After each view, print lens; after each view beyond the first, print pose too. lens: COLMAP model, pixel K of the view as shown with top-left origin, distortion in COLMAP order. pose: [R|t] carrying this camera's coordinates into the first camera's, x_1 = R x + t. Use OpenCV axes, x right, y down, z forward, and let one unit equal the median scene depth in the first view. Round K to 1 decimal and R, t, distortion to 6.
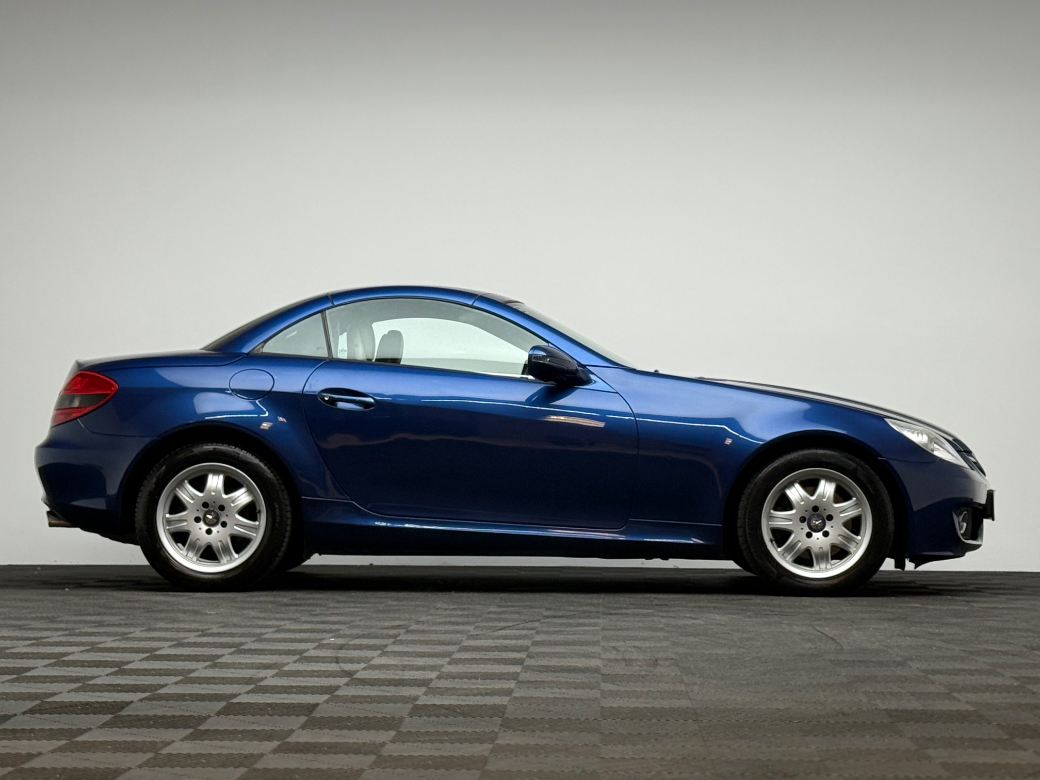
lens RADIAL K [[2604.9, 0, 517.7], [0, 2604.9, 389.2], [0, 0, 1]] dist [0.288444, 0.000000]
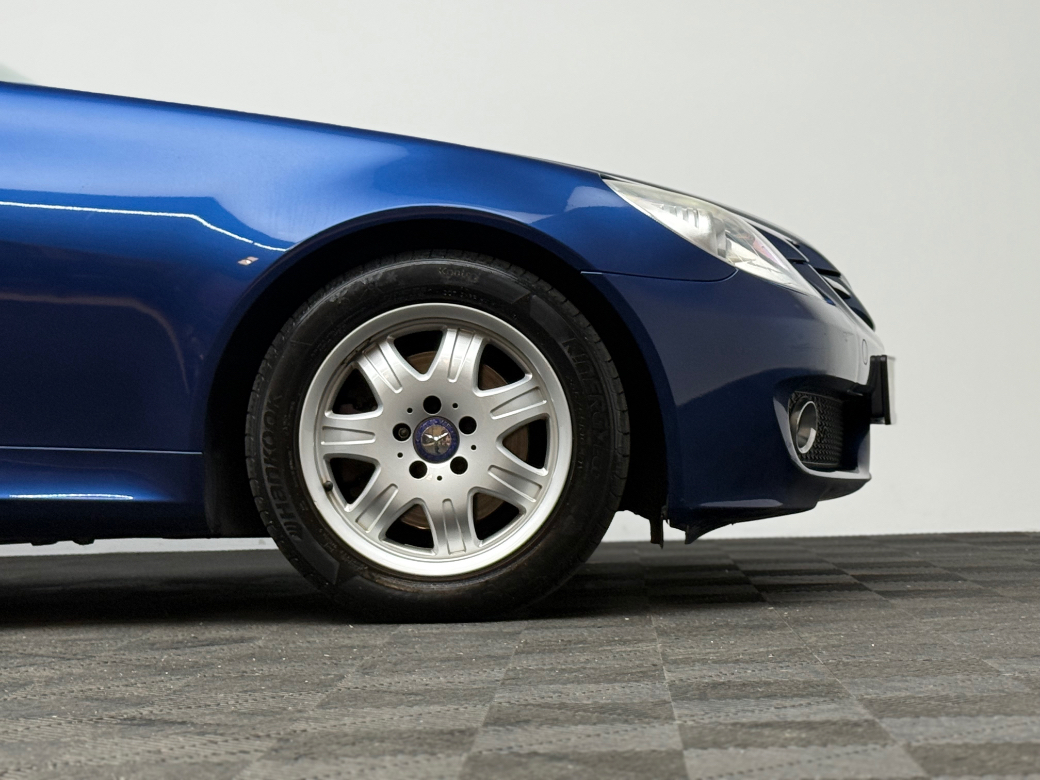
lens RADIAL K [[2604.9, 0, 521.7], [0, 2604.9, 392.4], [0, 0, 1]] dist [0.288444, 0.000000]
pose [[0.999484, -0.032128, -0.000388, 0.127425], [0.032131, 0.999361, 0.015684, 0.037943], [-0.000116, -0.015688, 0.999877, 0.598205]]
